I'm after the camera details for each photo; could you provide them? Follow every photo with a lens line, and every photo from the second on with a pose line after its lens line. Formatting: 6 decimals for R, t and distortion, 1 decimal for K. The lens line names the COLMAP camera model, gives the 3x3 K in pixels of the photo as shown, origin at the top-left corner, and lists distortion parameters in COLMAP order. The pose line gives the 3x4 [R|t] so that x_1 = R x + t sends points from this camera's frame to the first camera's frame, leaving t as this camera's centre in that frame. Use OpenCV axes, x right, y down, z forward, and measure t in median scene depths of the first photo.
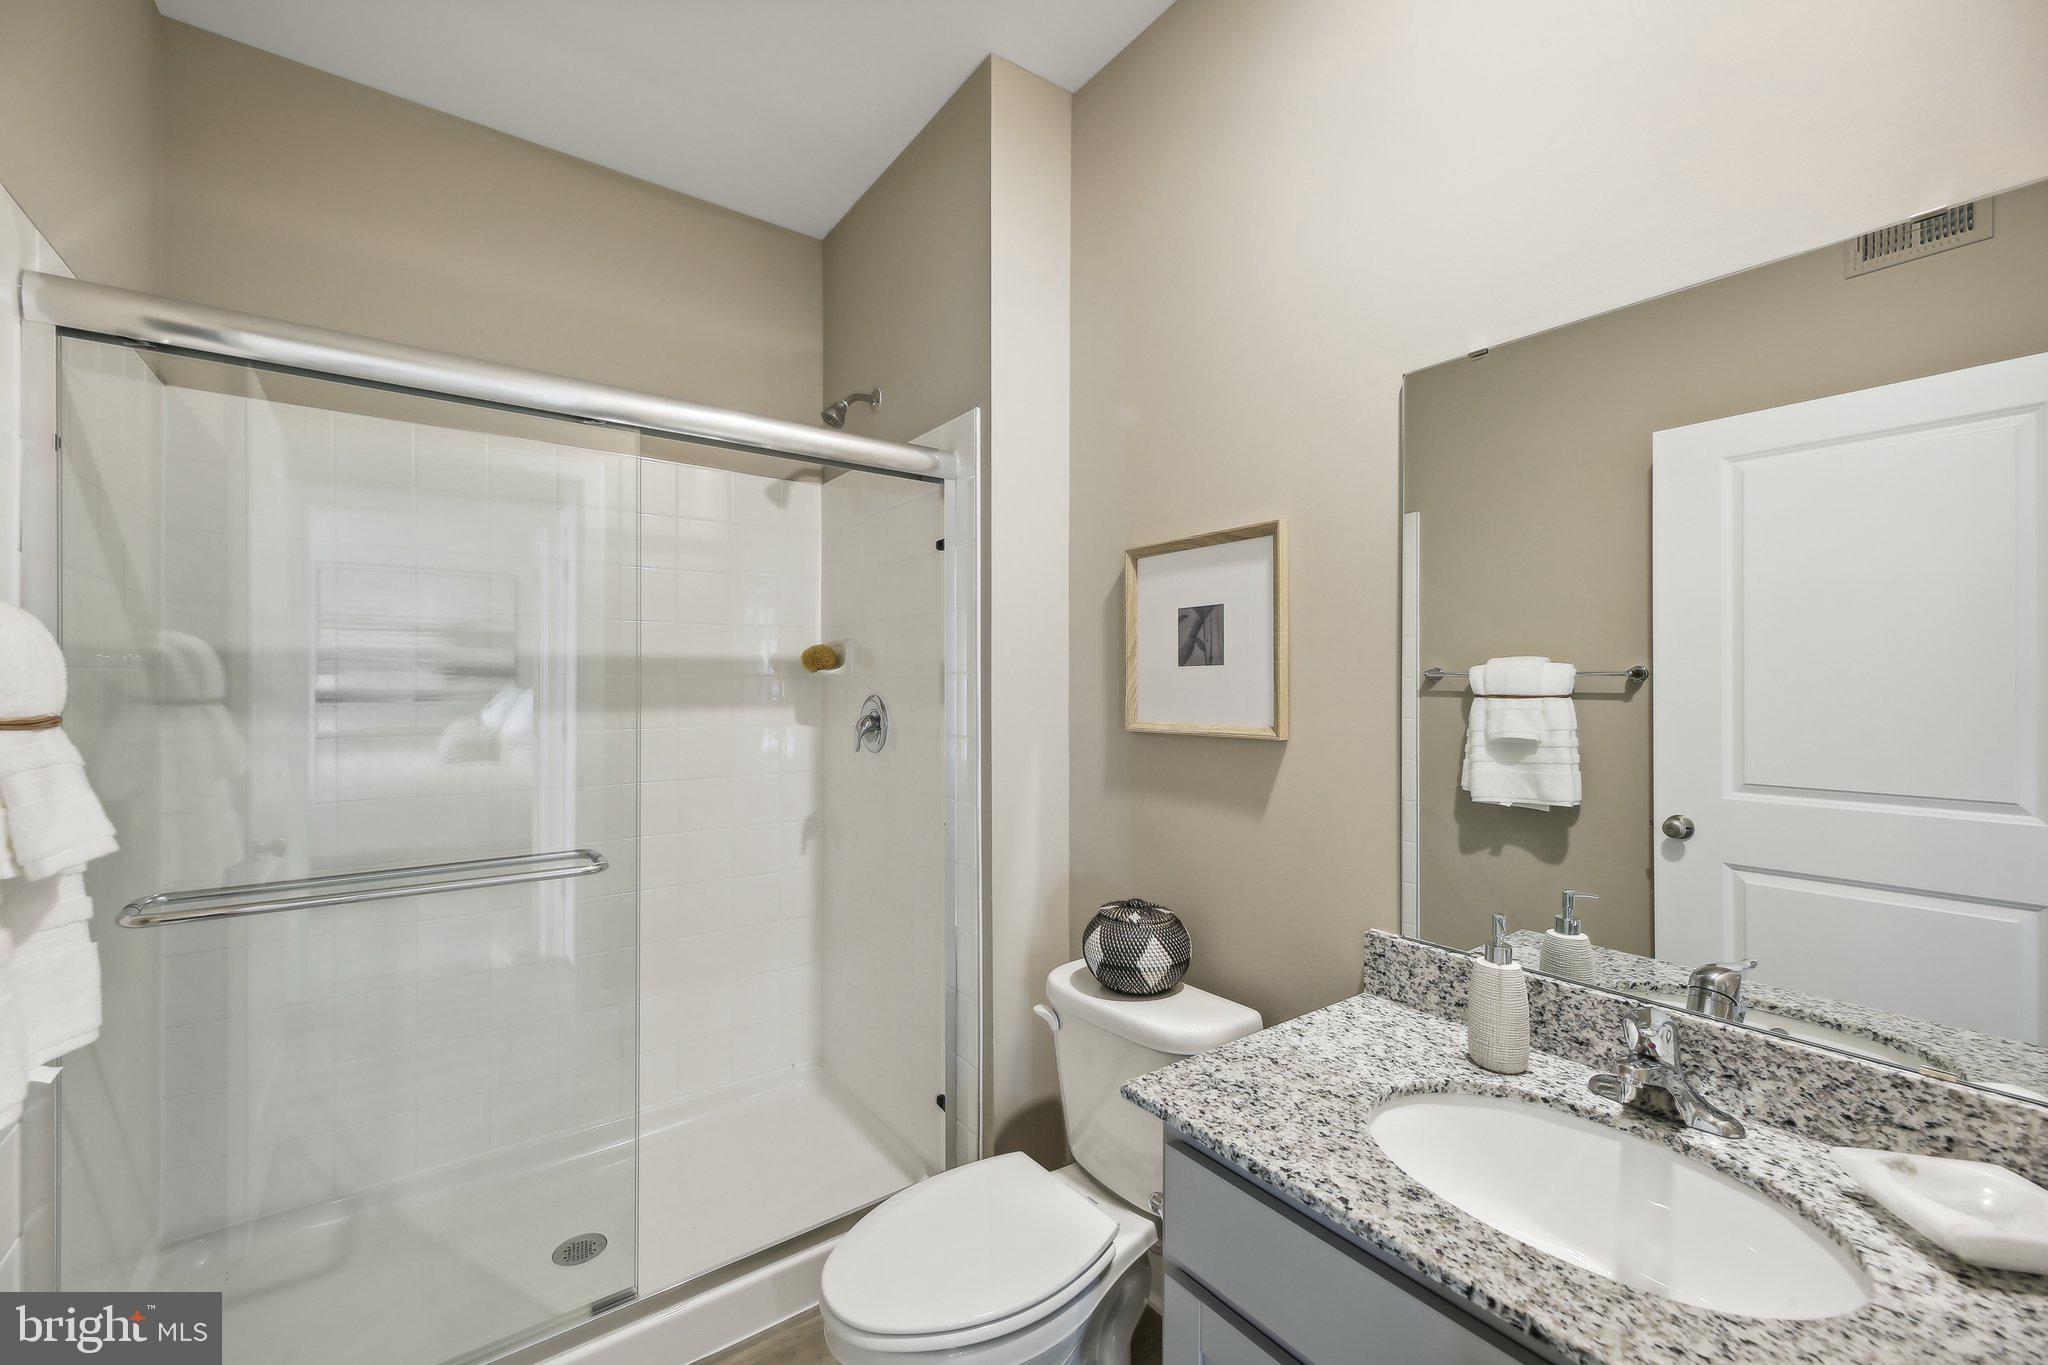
lens RADIAL K [[821.6, 0, 1025.0], [0, 821.6, 684.0], [0, 0, 1]] dist [0.000438, 0.000048]
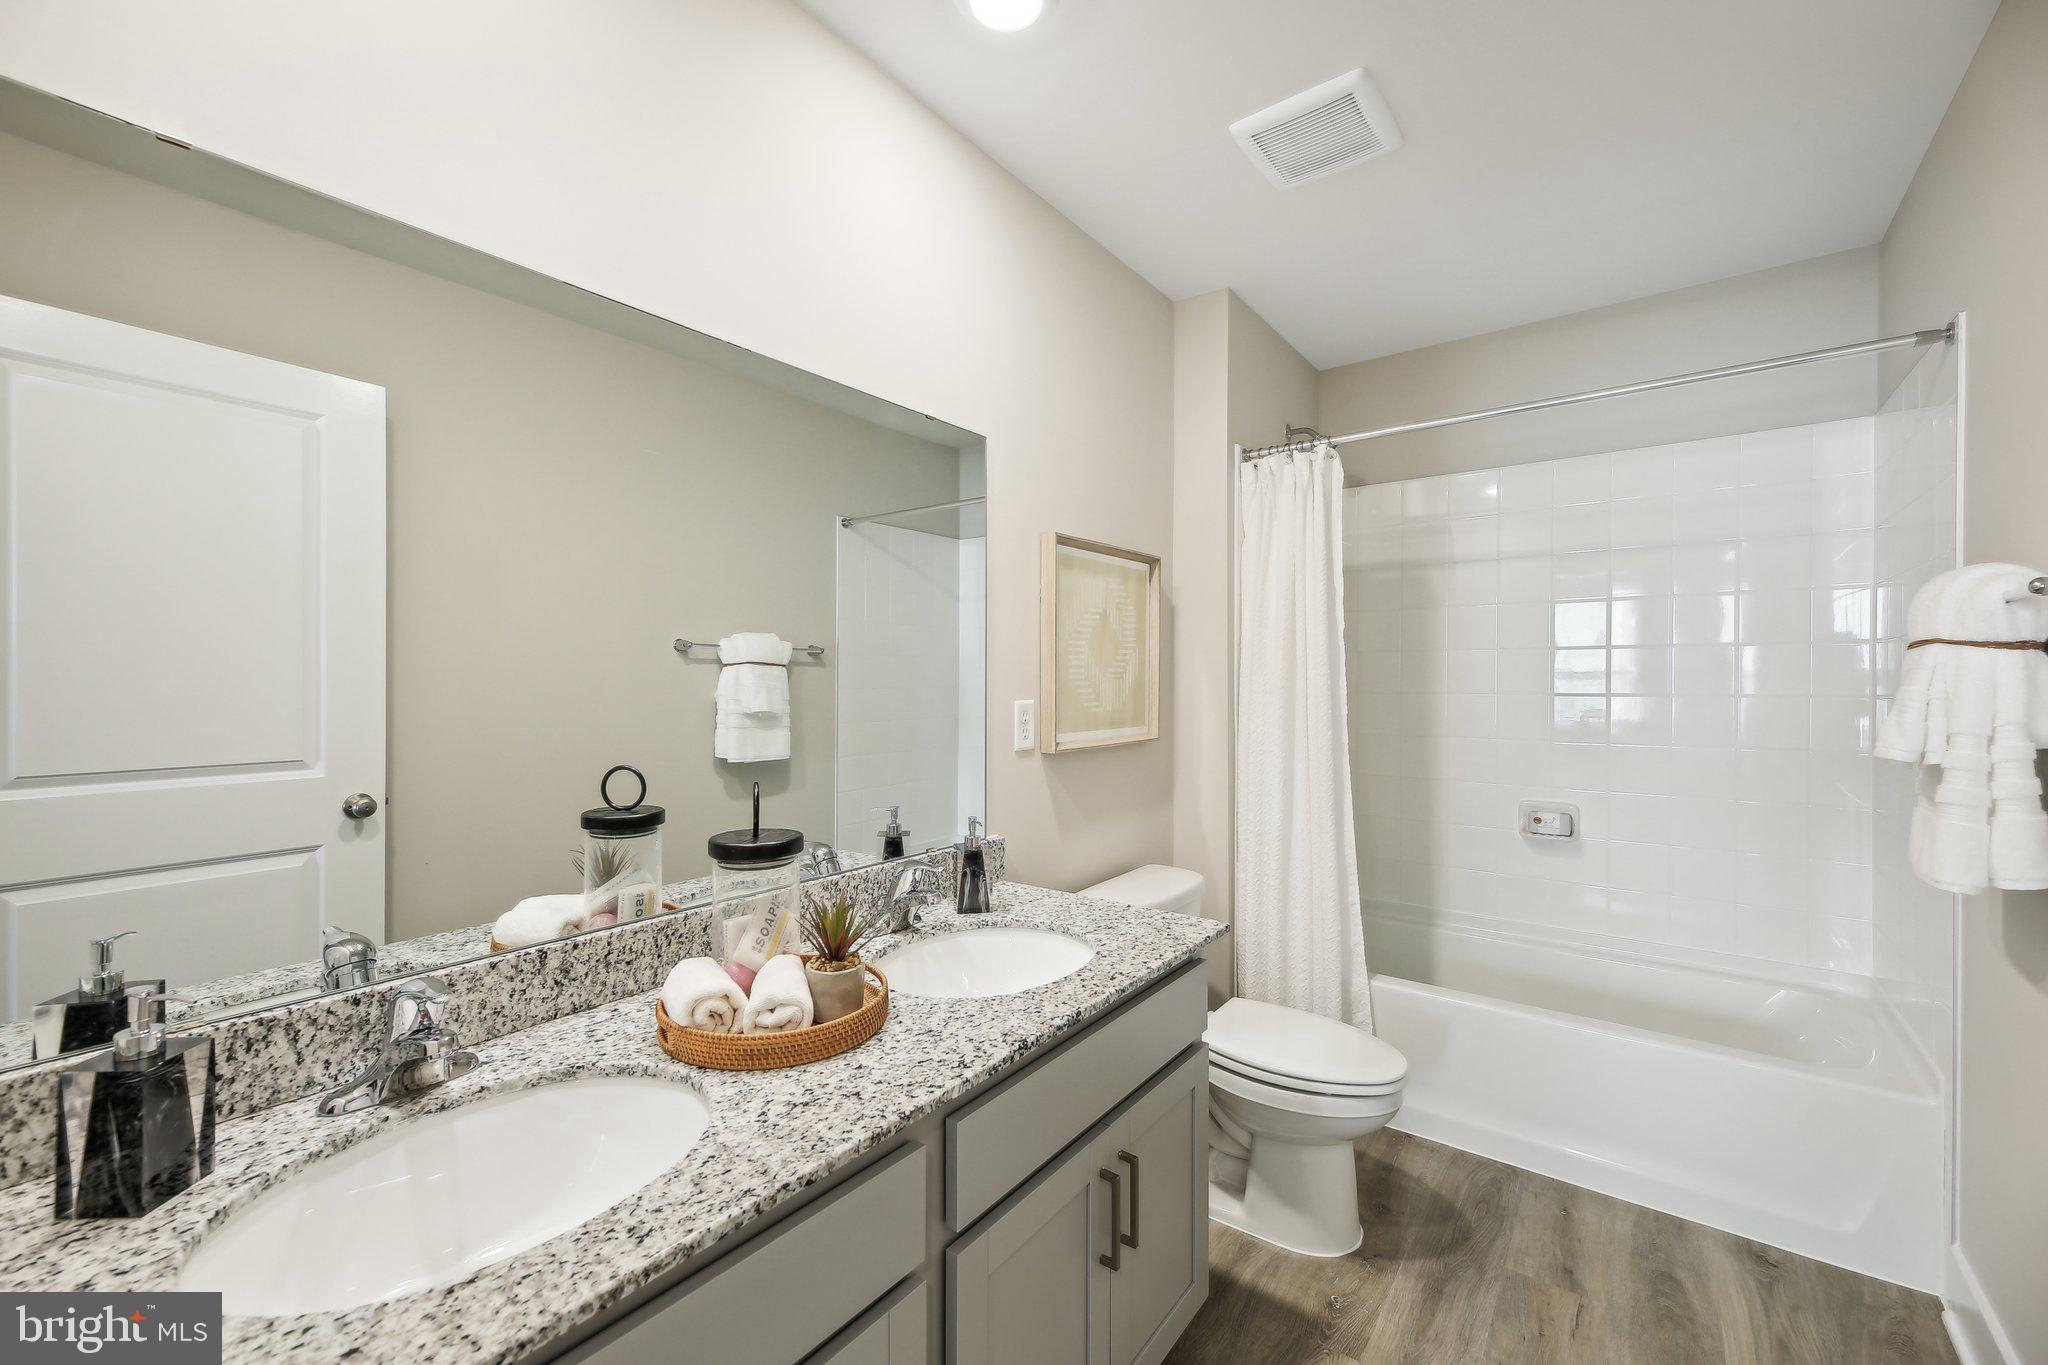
lens RADIAL K [[821.6, 0, 1023.1], [0, 821.6, 675.4], [0, 0, 1]] dist [0.000438, 0.000048]
pose [[-0.271997, -0.007276, 0.962271, -0.406147], [-0.004207, 0.999971, 0.006372, 0.012824], [-0.962289, -0.002315, -0.272020, 0.598009]]
